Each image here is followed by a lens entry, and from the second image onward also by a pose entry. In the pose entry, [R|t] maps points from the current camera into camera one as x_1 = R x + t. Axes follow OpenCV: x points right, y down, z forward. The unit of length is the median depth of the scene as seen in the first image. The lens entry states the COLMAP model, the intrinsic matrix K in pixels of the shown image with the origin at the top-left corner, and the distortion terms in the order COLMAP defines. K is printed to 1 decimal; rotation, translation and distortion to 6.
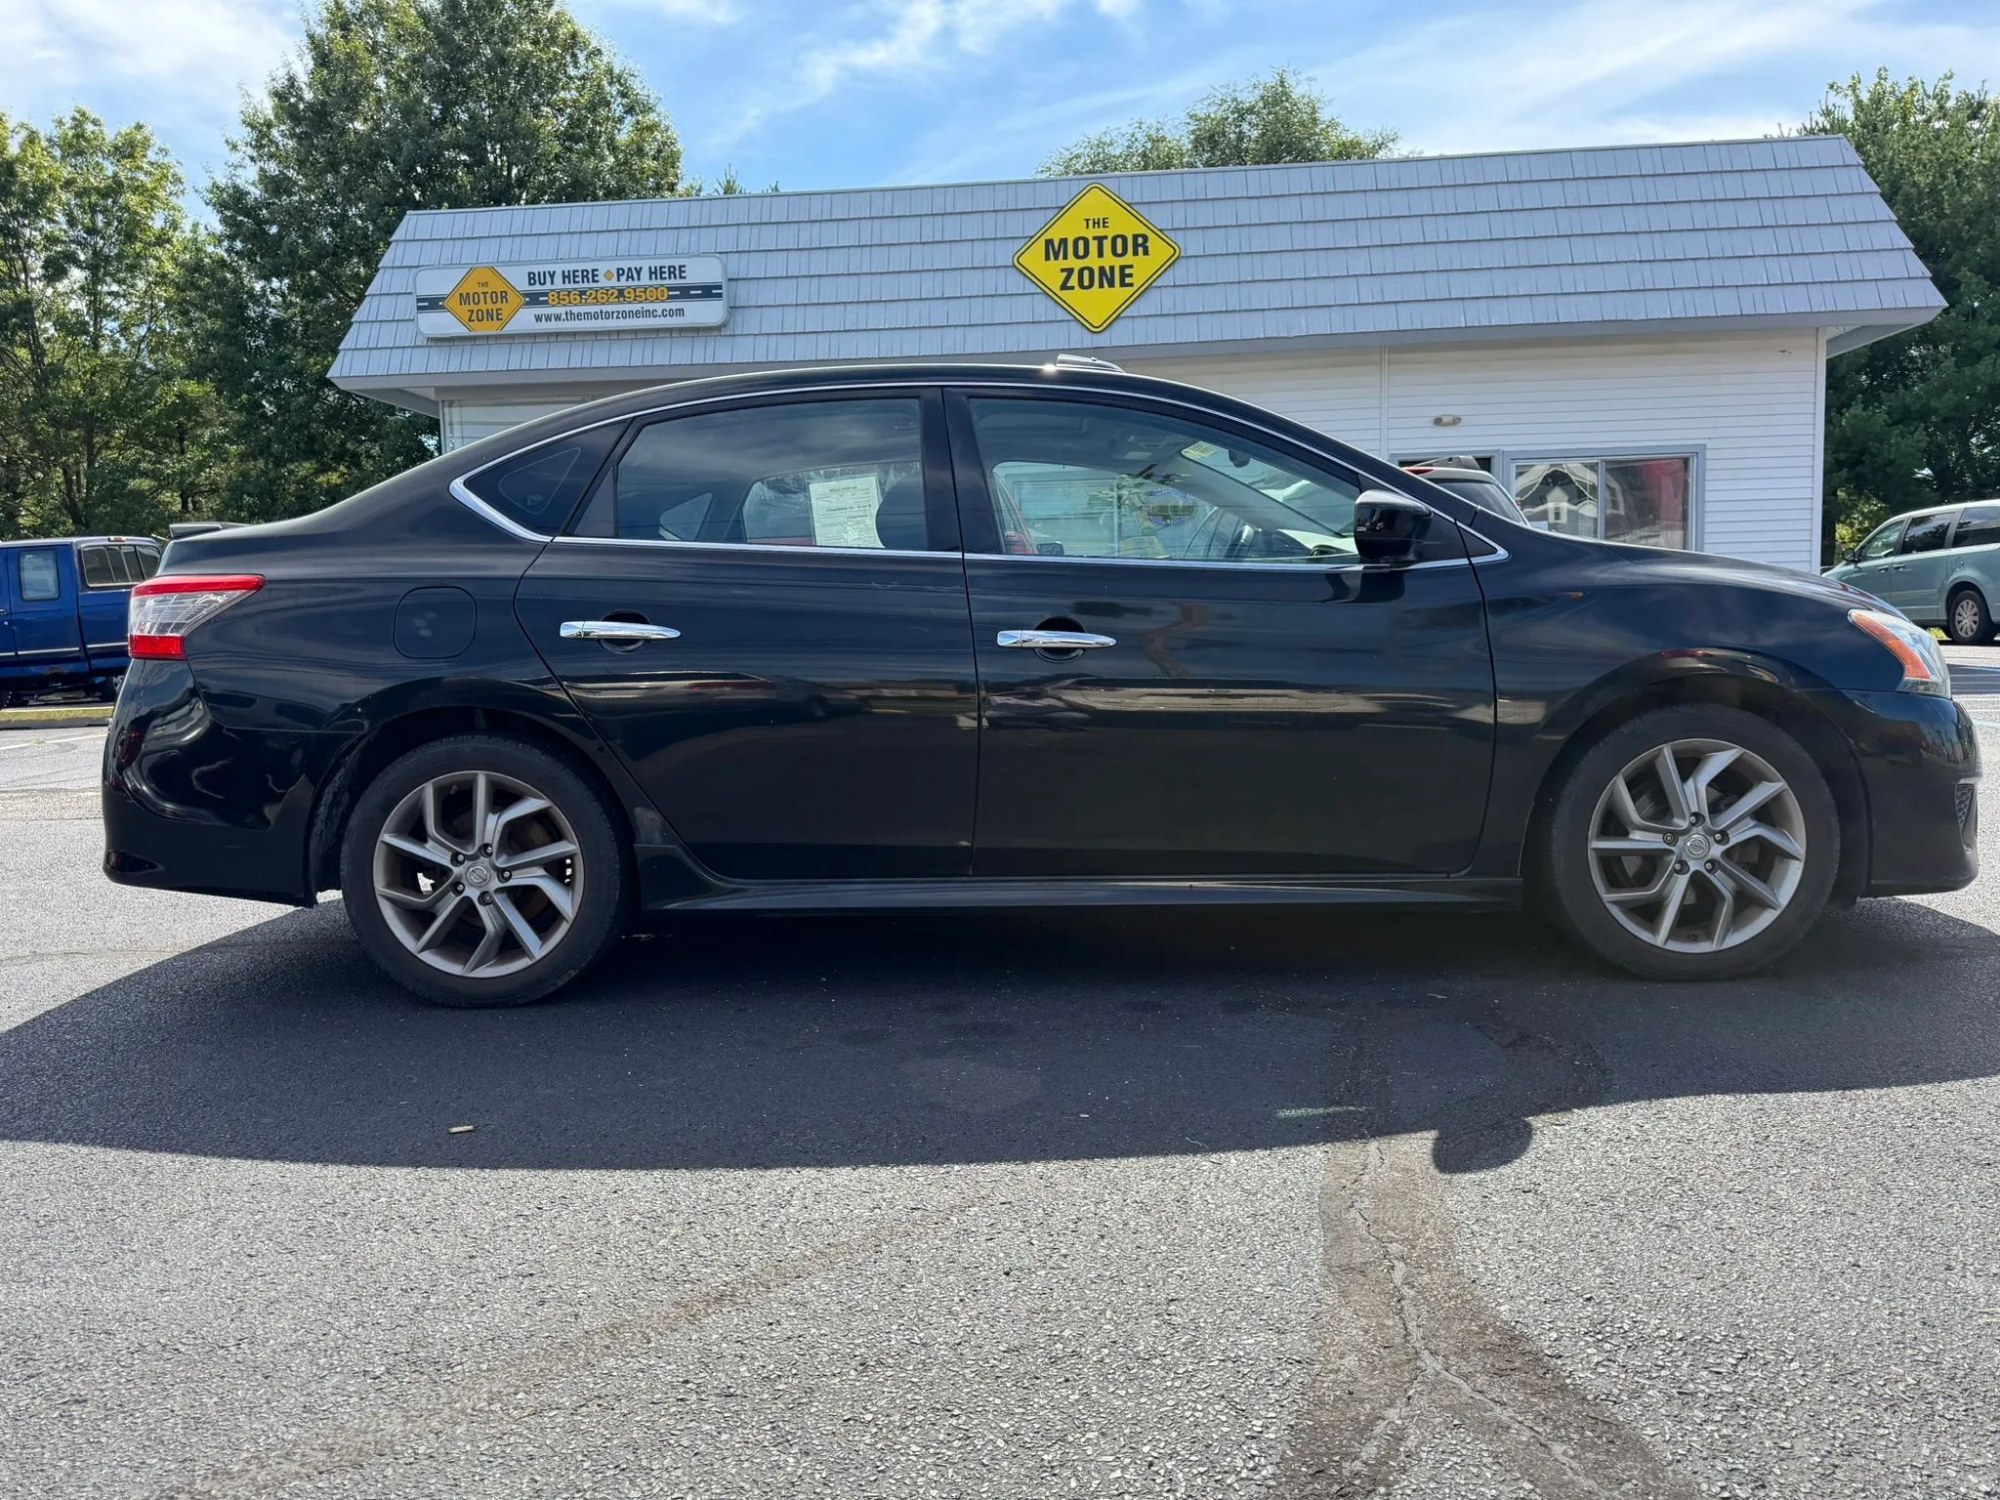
lens RADIAL K [[1420.8, 0, 1015.8], [0, 1420.8, 744.8], [0, 0, 1]] dist [0.017808, -0.029320]
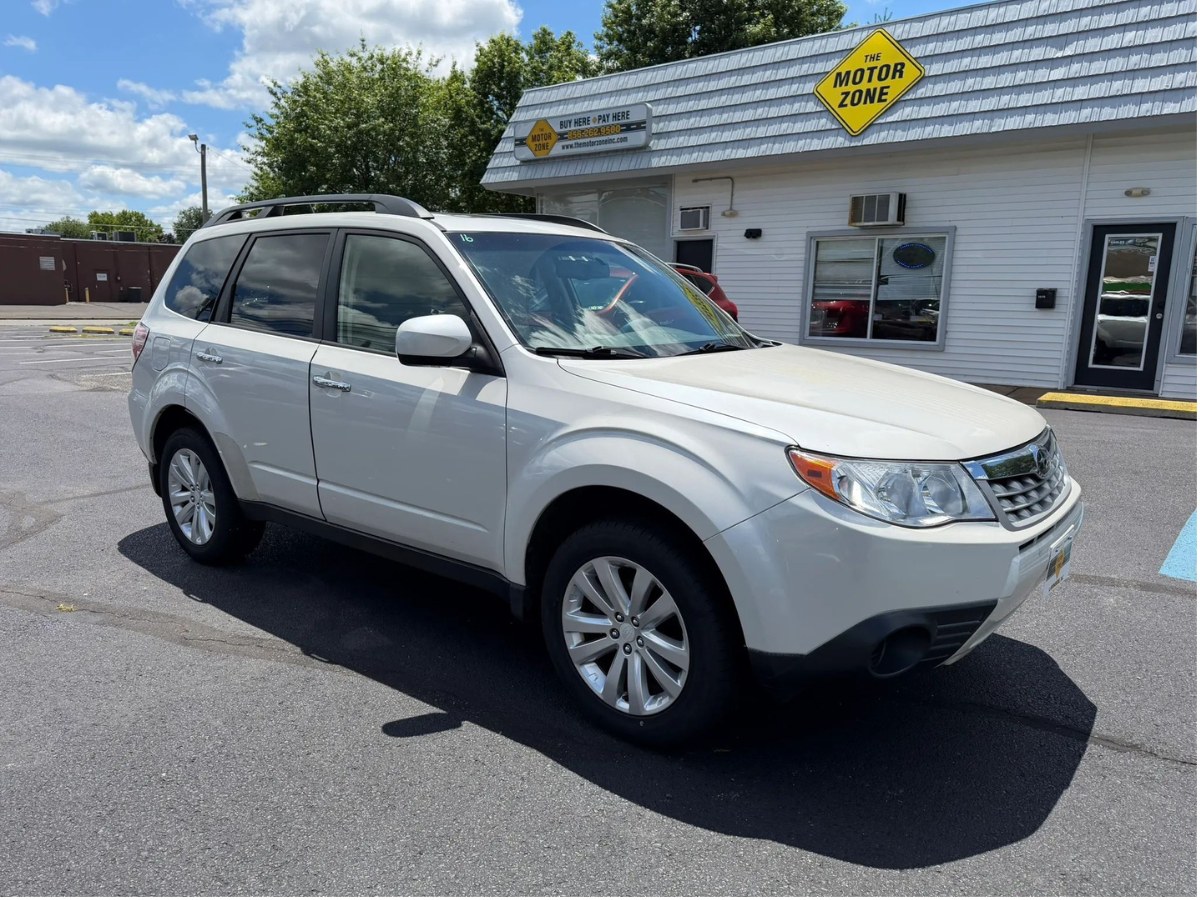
lens RADIAL K [[884.8, 0, 582.9], [0, 884.8, 455.7], [0, 0, 1]] dist [-0.007145, -0.002300]
pose [[0.803276, 0.144729, -0.577756, 0.395325], [-0.091970, 0.988534, 0.119761, -0.049213], [0.588464, -0.043065, 0.807376, 0.091519]]
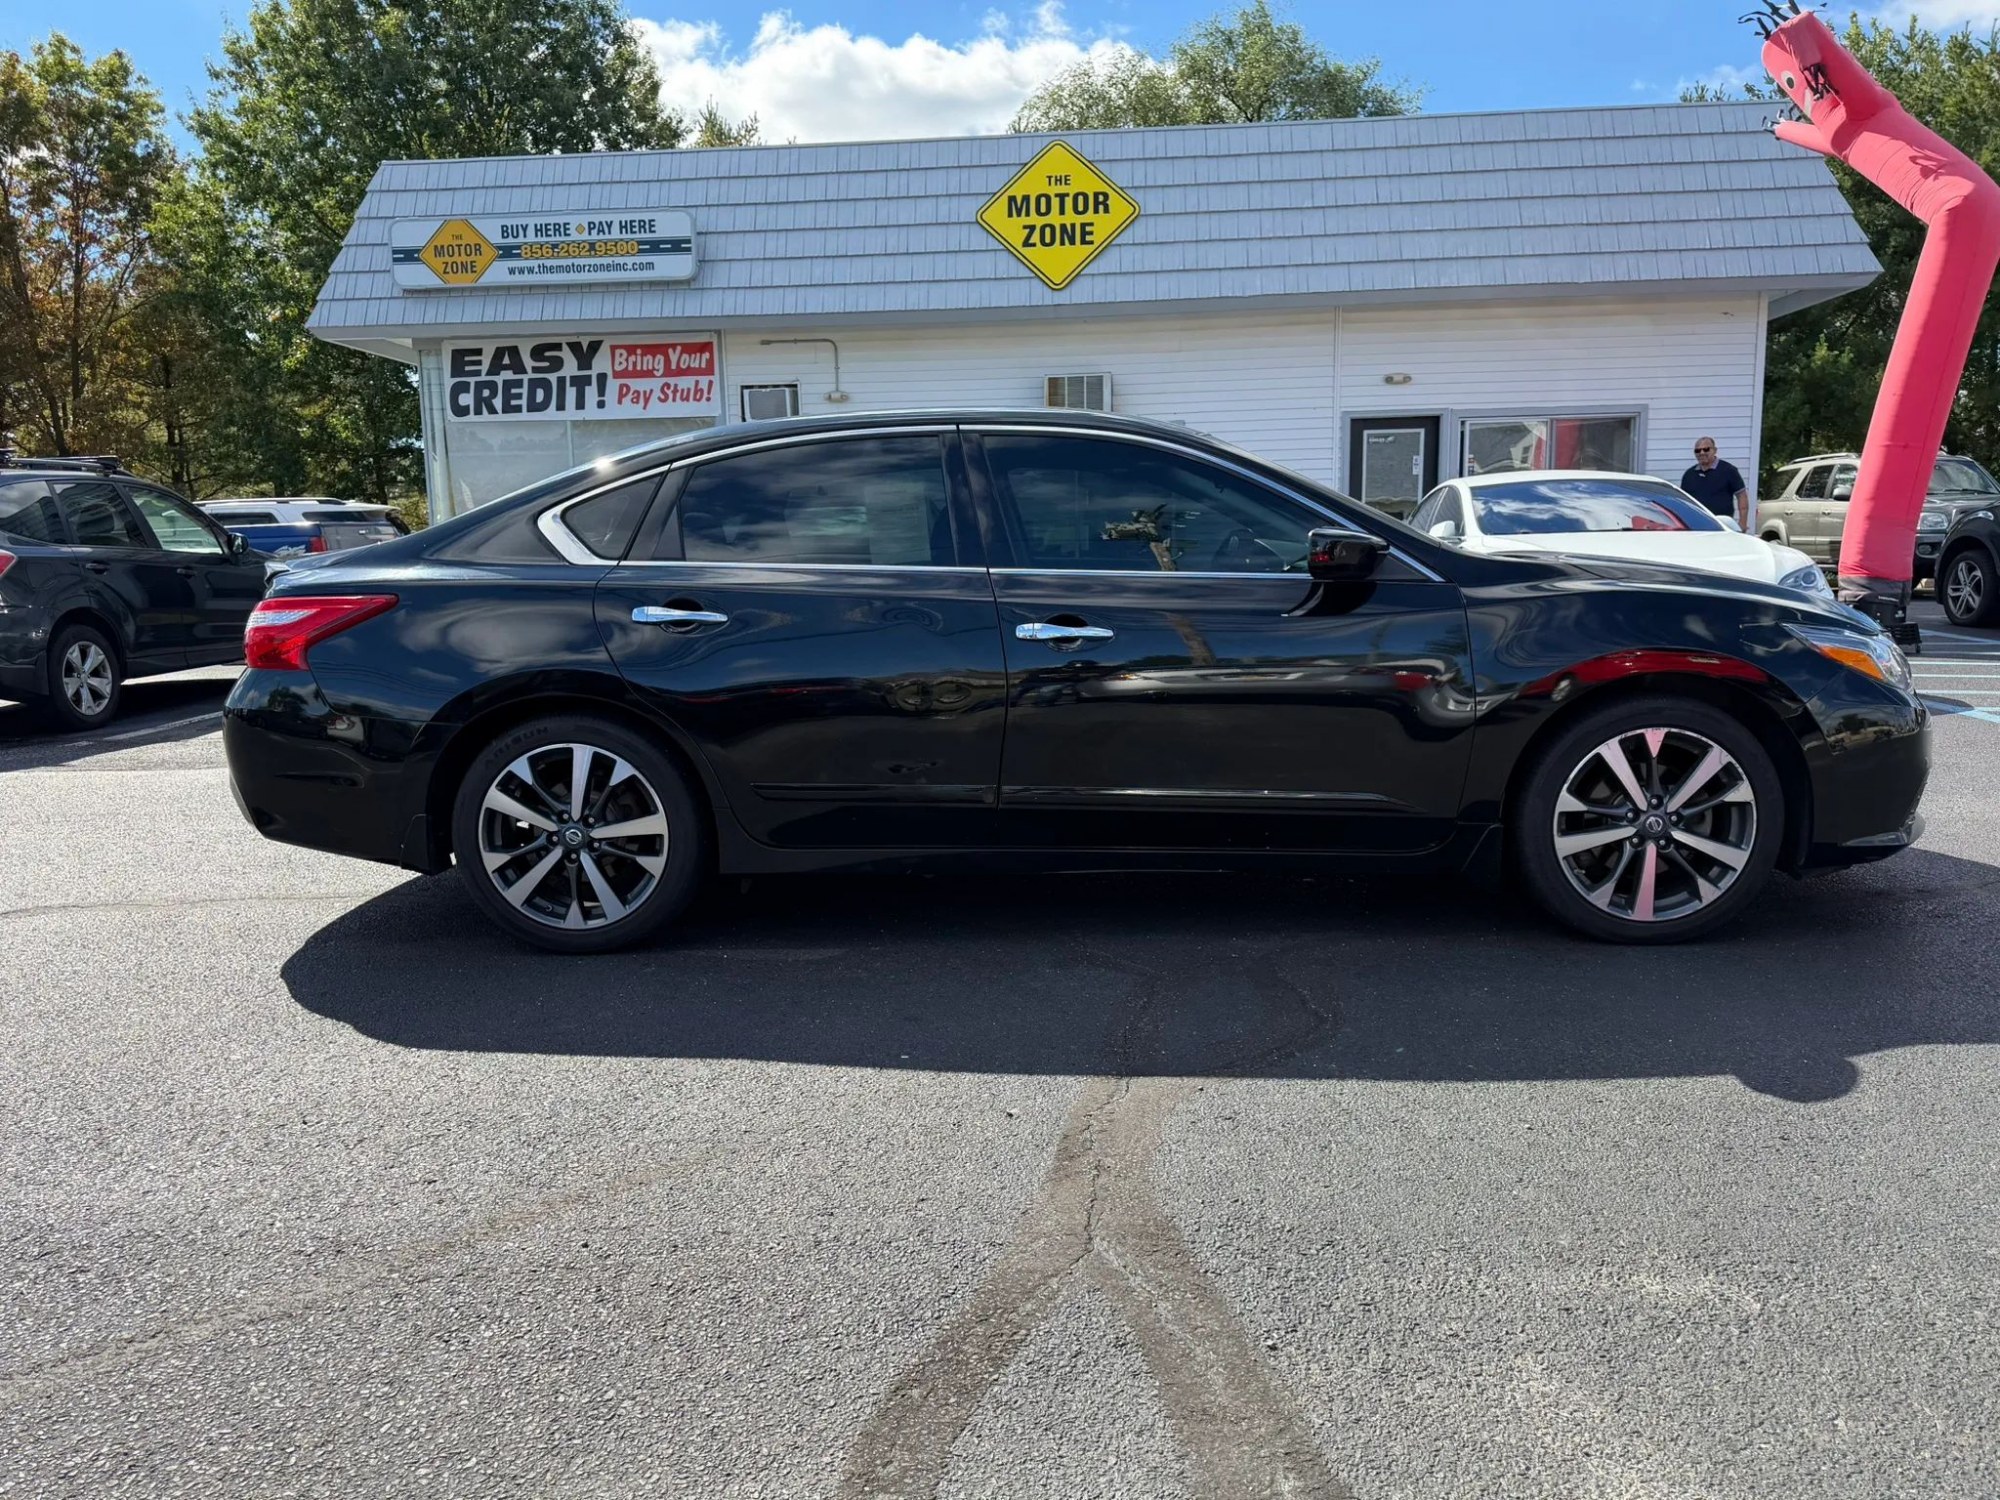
lens RADIAL K [[1420.8, 0, 1019.2], [0, 1420.8, 749.8], [0, 0, 1]] dist [0.017808, -0.029320]
pose [[0.999976, 0.005960, 0.003626, 0.027280], [-0.006143, 0.998580, 0.052918, -0.013068], [-0.003306, -0.052939, 0.998592, -0.039746]]
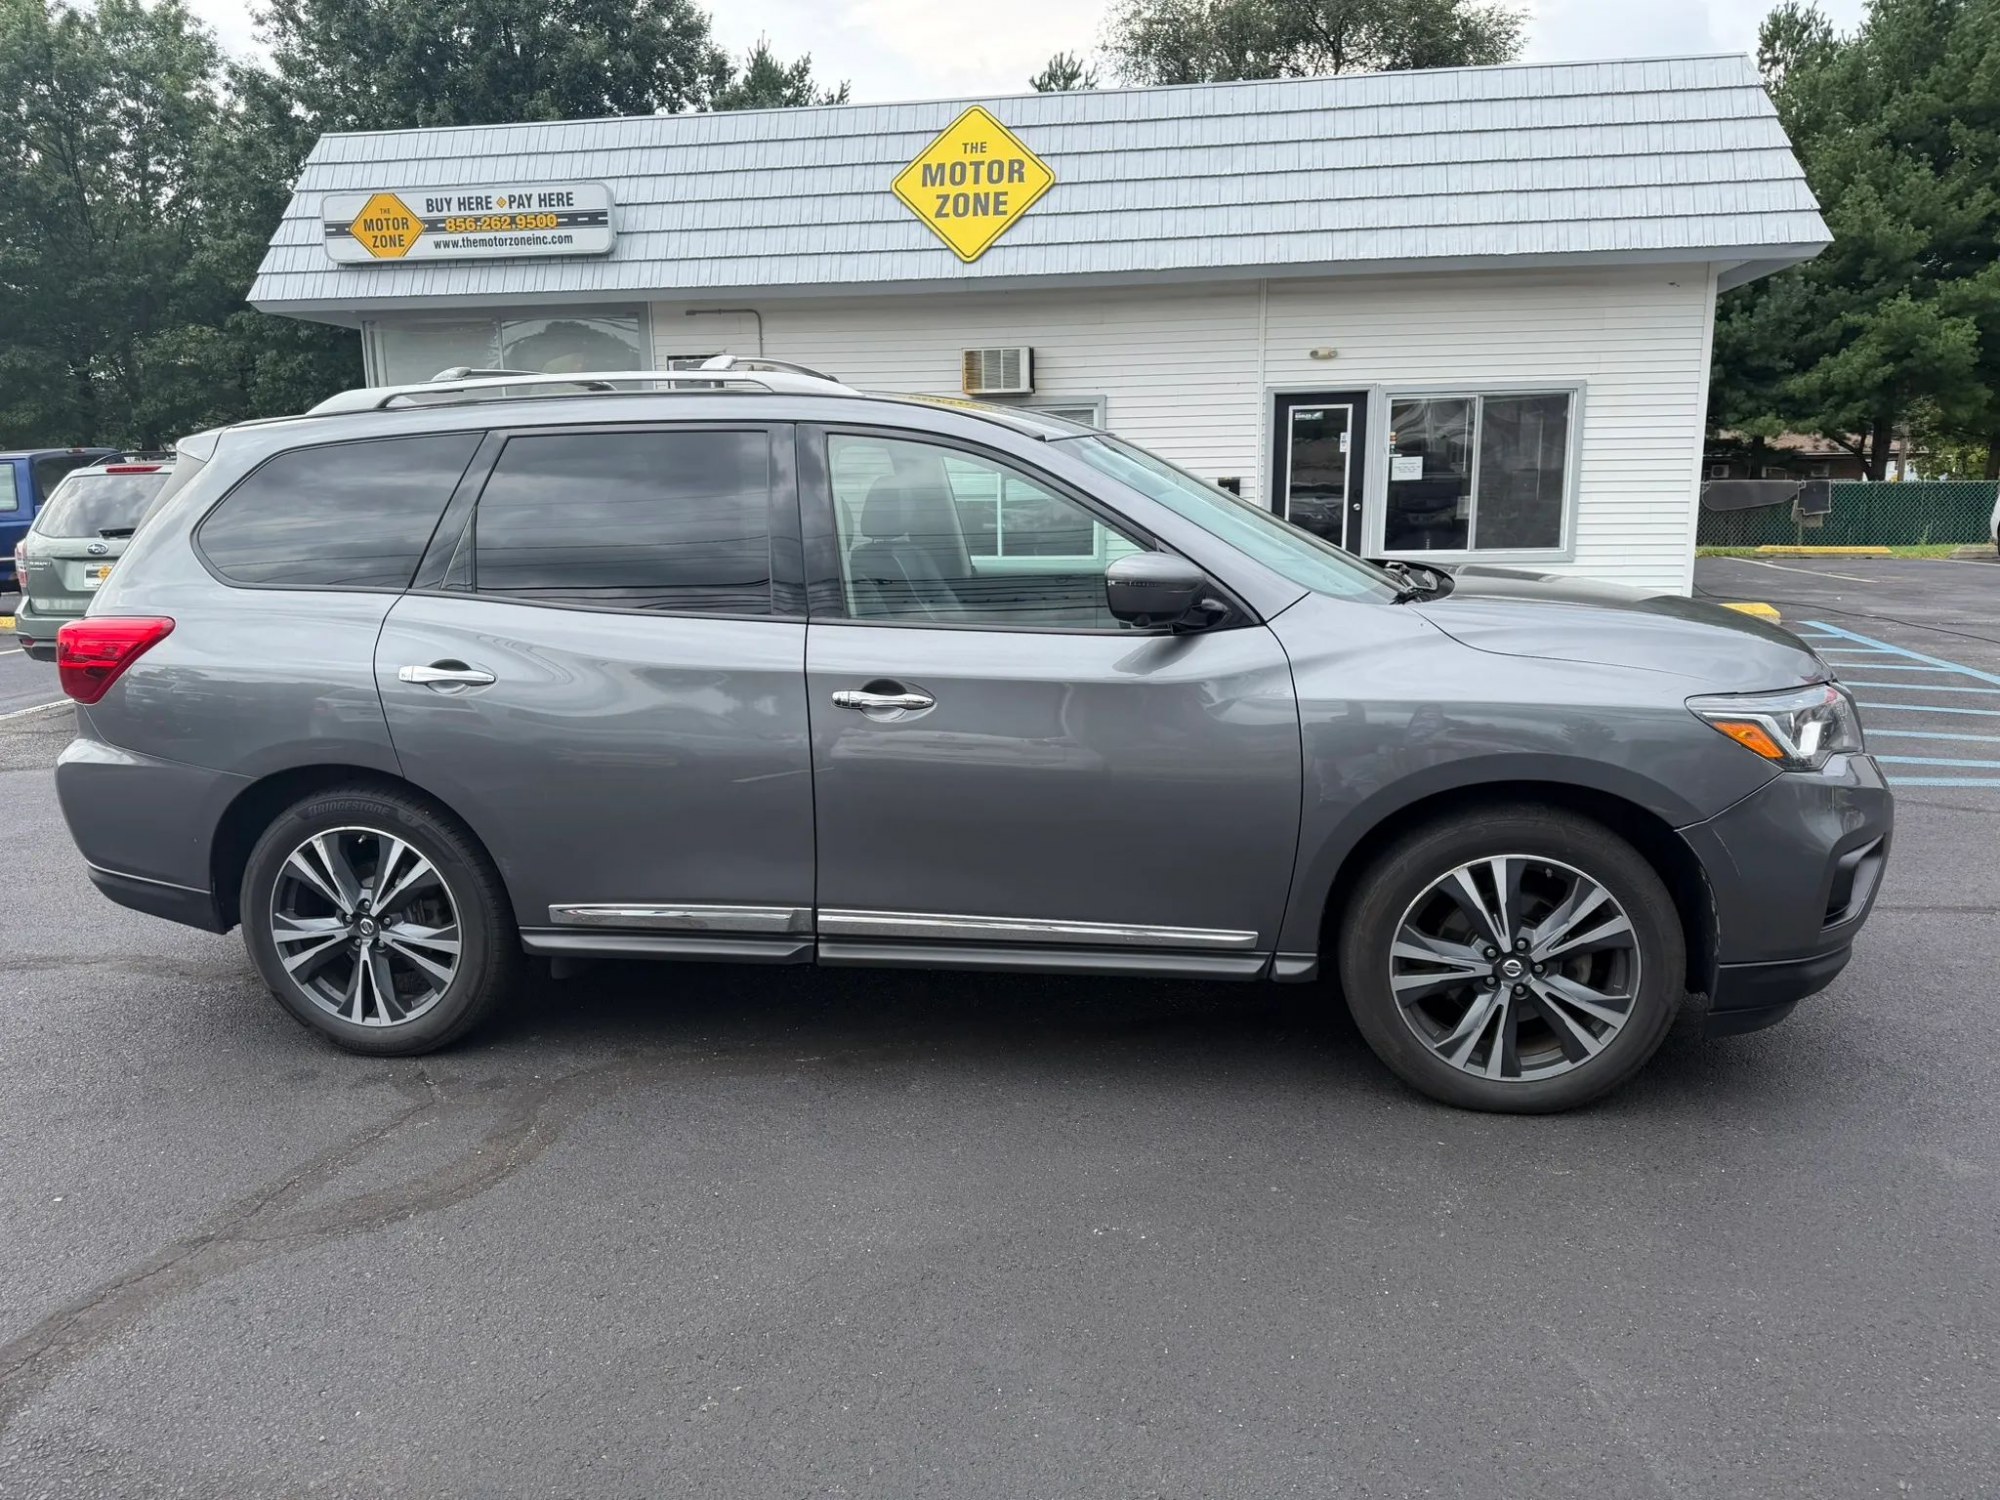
lens RADIAL K [[1420.8, 0, 1002.4], [0, 1420.8, 760.4], [0, 0, 1]] dist [0.017808, -0.029320]
pose [[0.996768, 0.028813, -0.074995, 0.163678], [-0.021009, 0.994476, 0.102836, -0.042642], [0.077544, -0.100928, 0.991867, -0.031650]]
